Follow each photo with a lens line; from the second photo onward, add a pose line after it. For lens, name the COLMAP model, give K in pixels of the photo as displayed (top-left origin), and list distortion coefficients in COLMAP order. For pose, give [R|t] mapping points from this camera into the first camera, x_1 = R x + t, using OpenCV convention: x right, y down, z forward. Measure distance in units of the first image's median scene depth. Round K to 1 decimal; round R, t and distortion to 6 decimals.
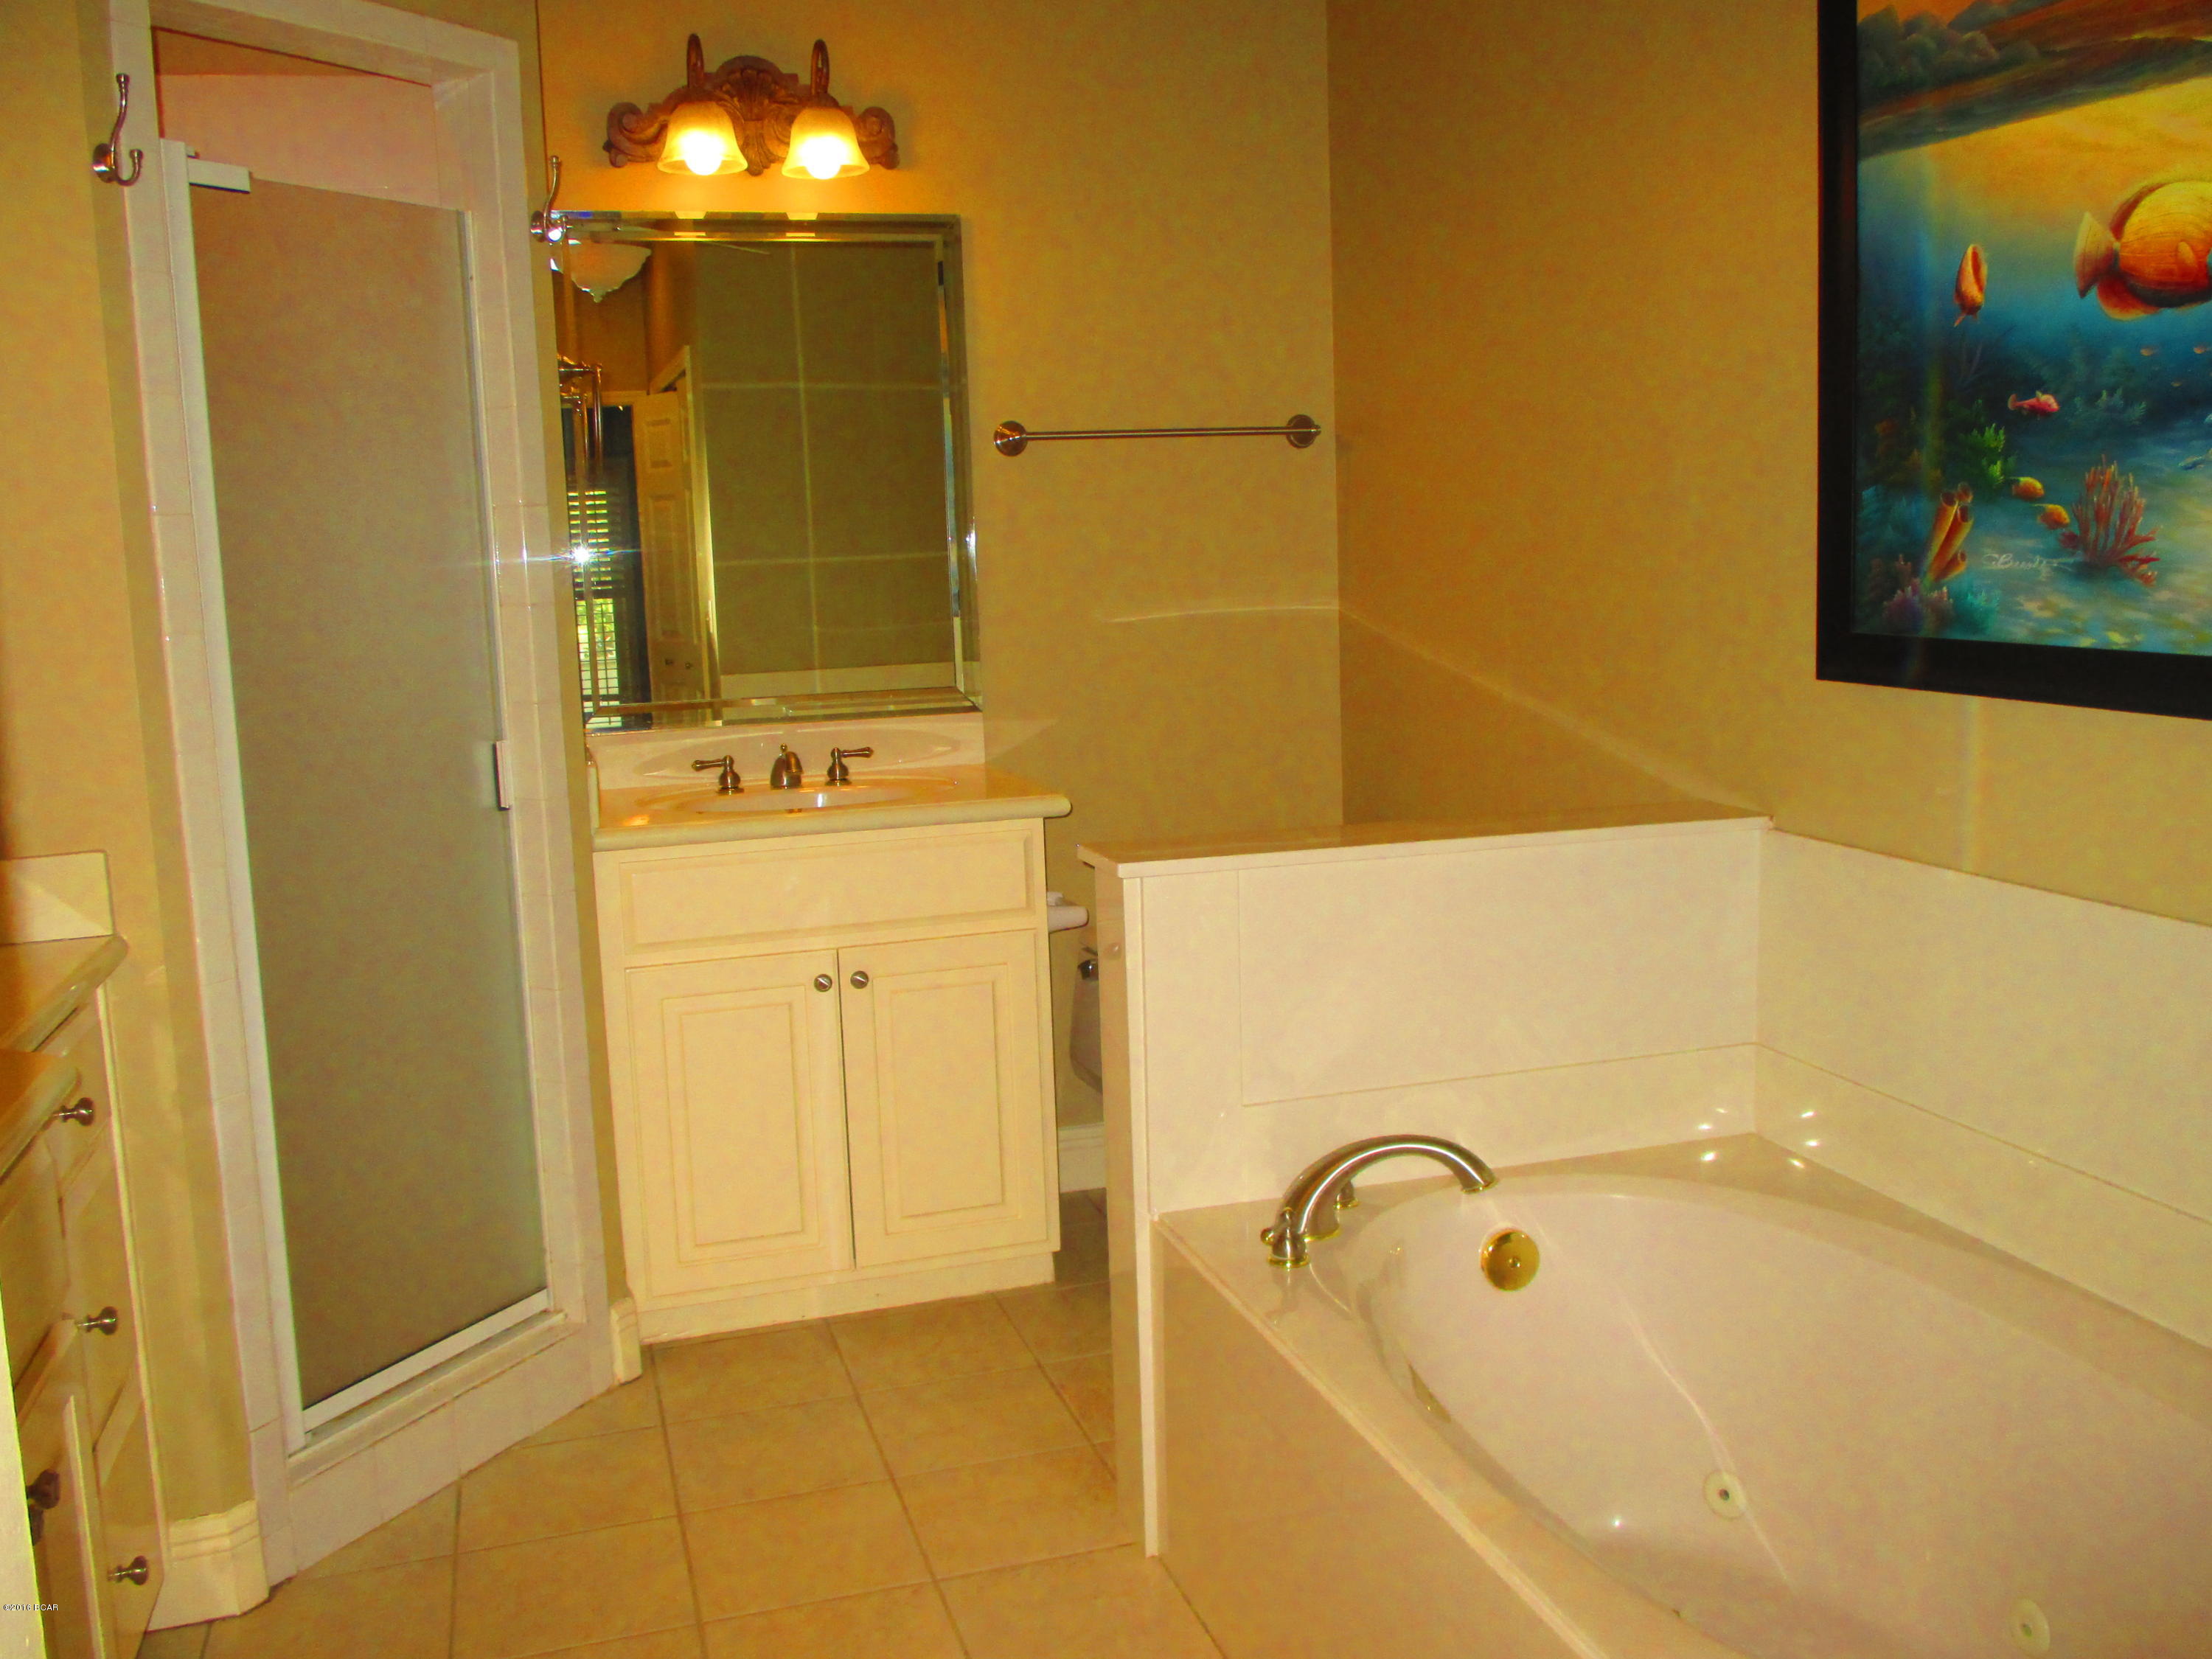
lens RADIAL K [[1991.4, 0, 1106.8], [0, 1991.4, 828.4], [0, 0, 1]] dist [0.016308, 0.015498]
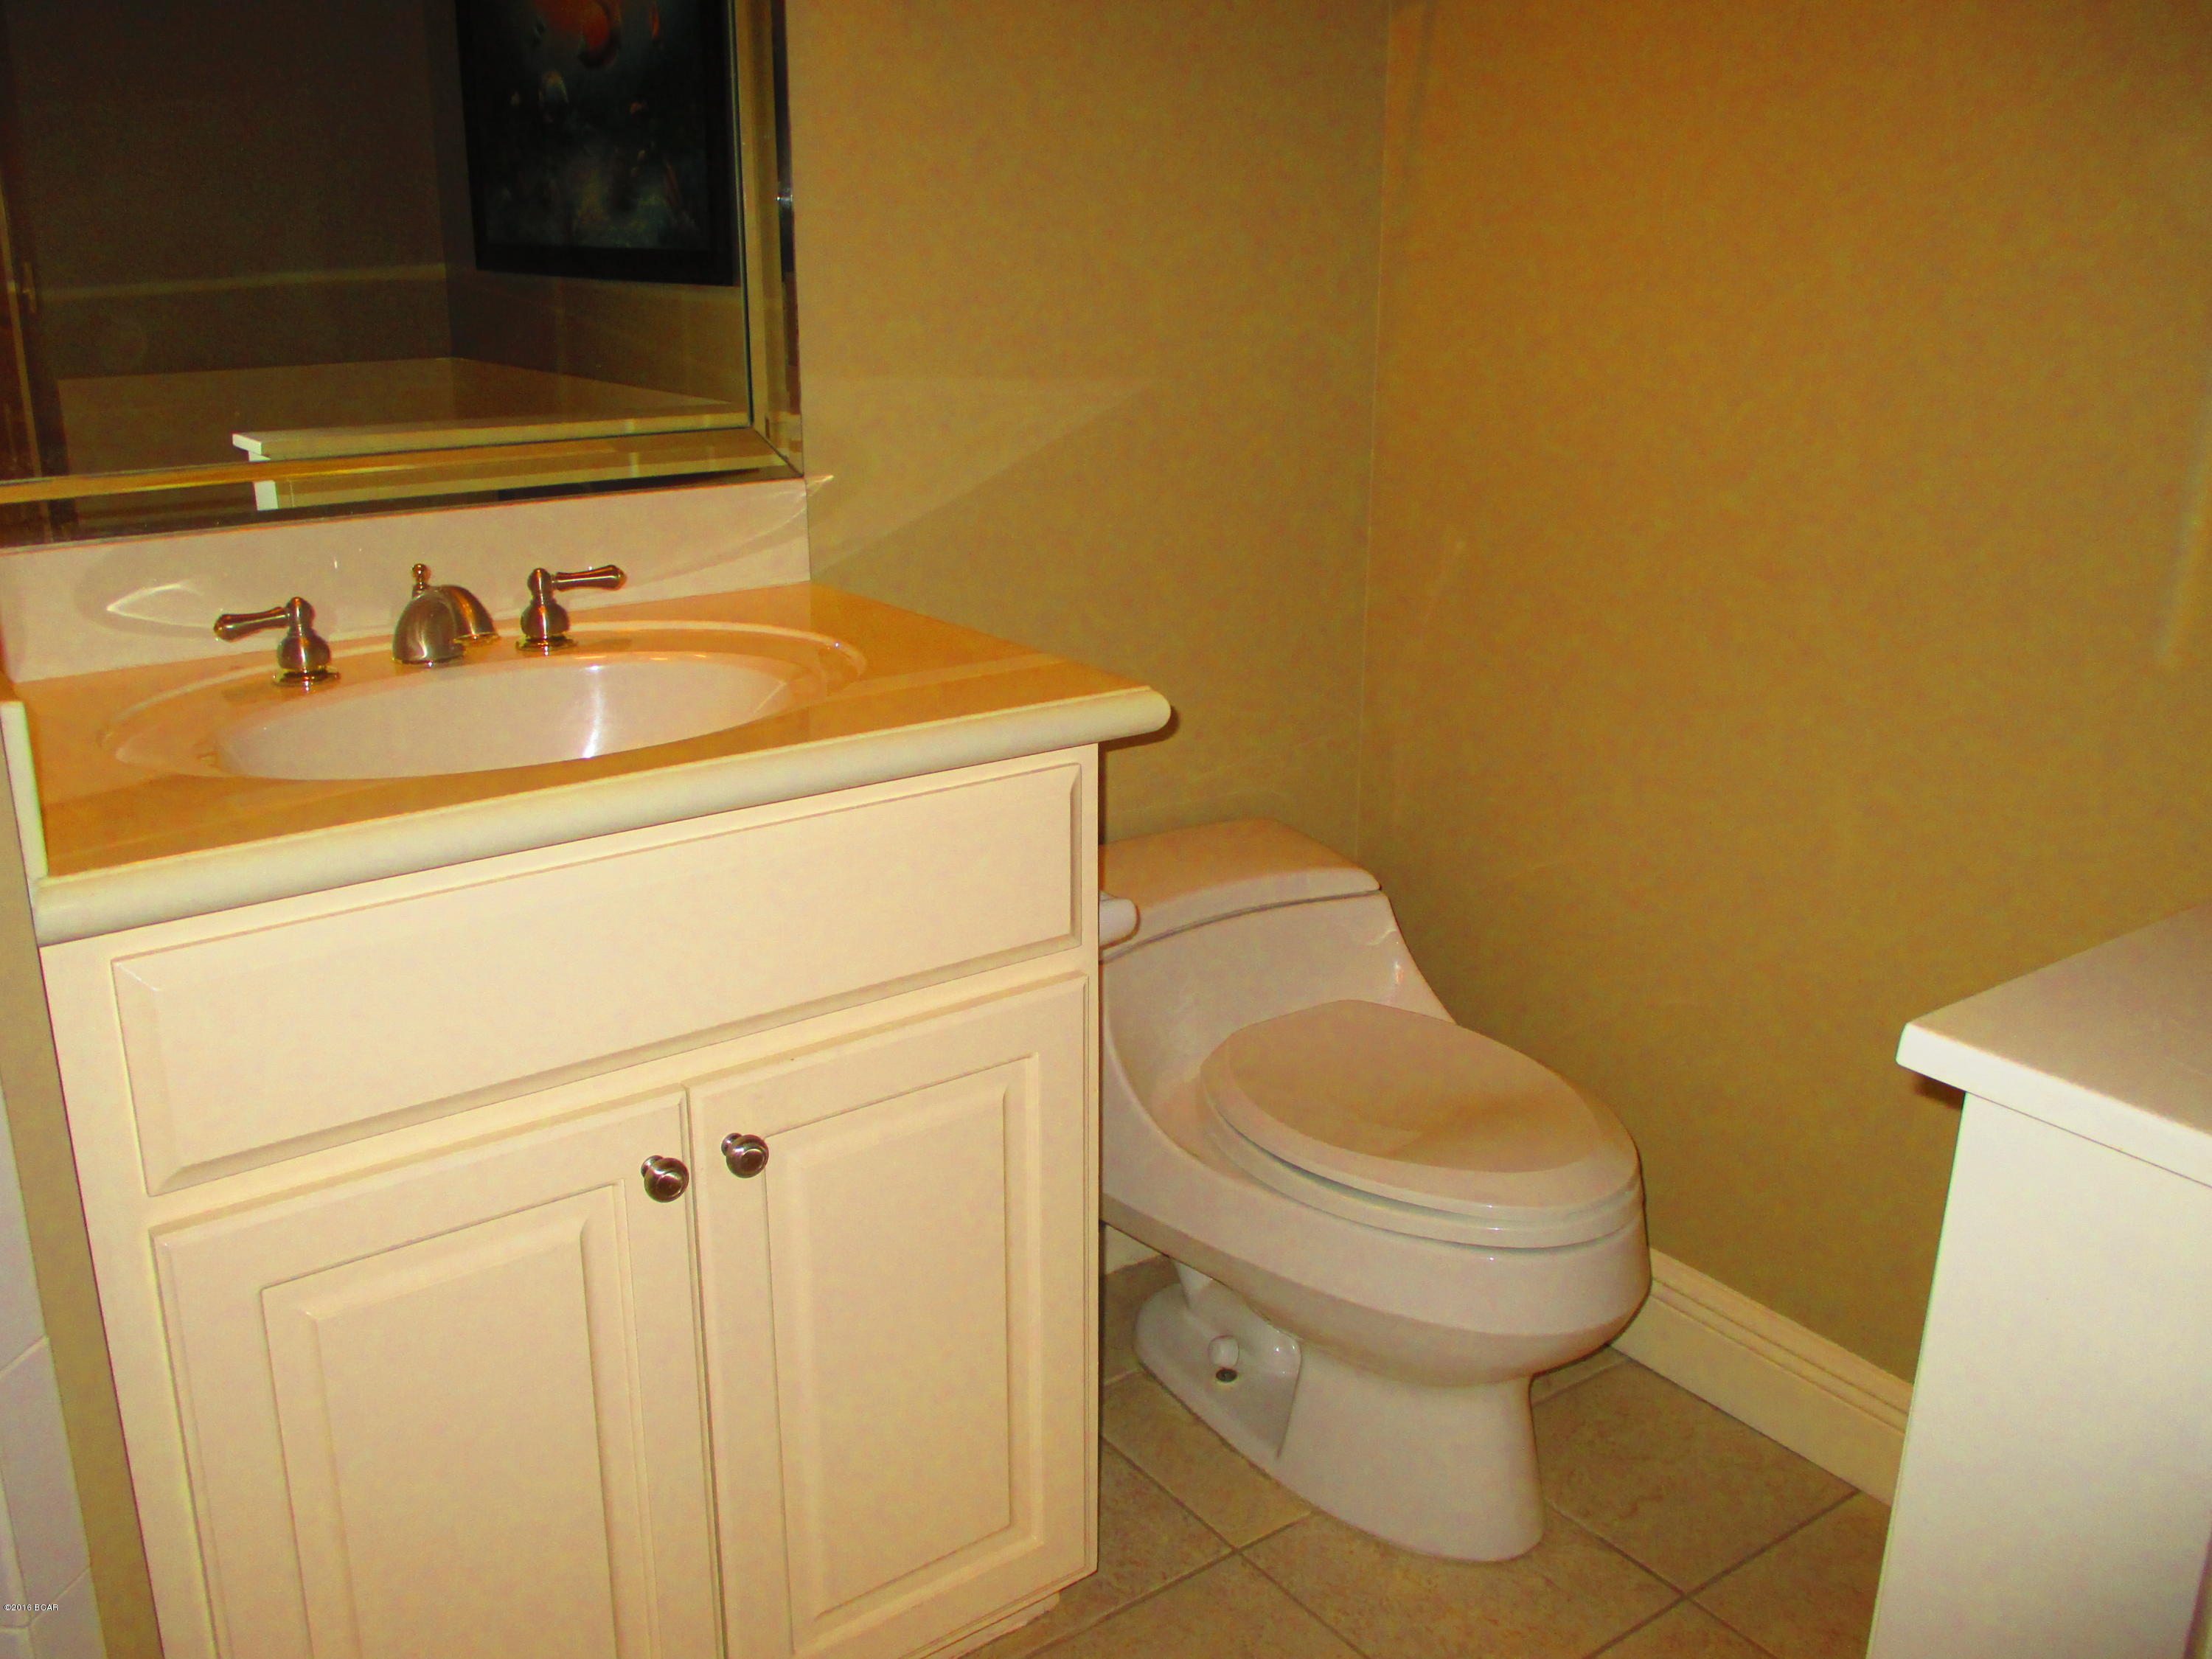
lens RADIAL K [[1991.4, 0, 1103.9], [0, 1991.4, 828.1], [0, 0, 1]] dist [0.016308, 0.015498]
pose [[0.943091, -0.061589, 0.326782, -0.169523], [0.010766, 0.987839, 0.155108, -0.051947], [-0.332361, -0.142763, 0.932285, 0.538905]]
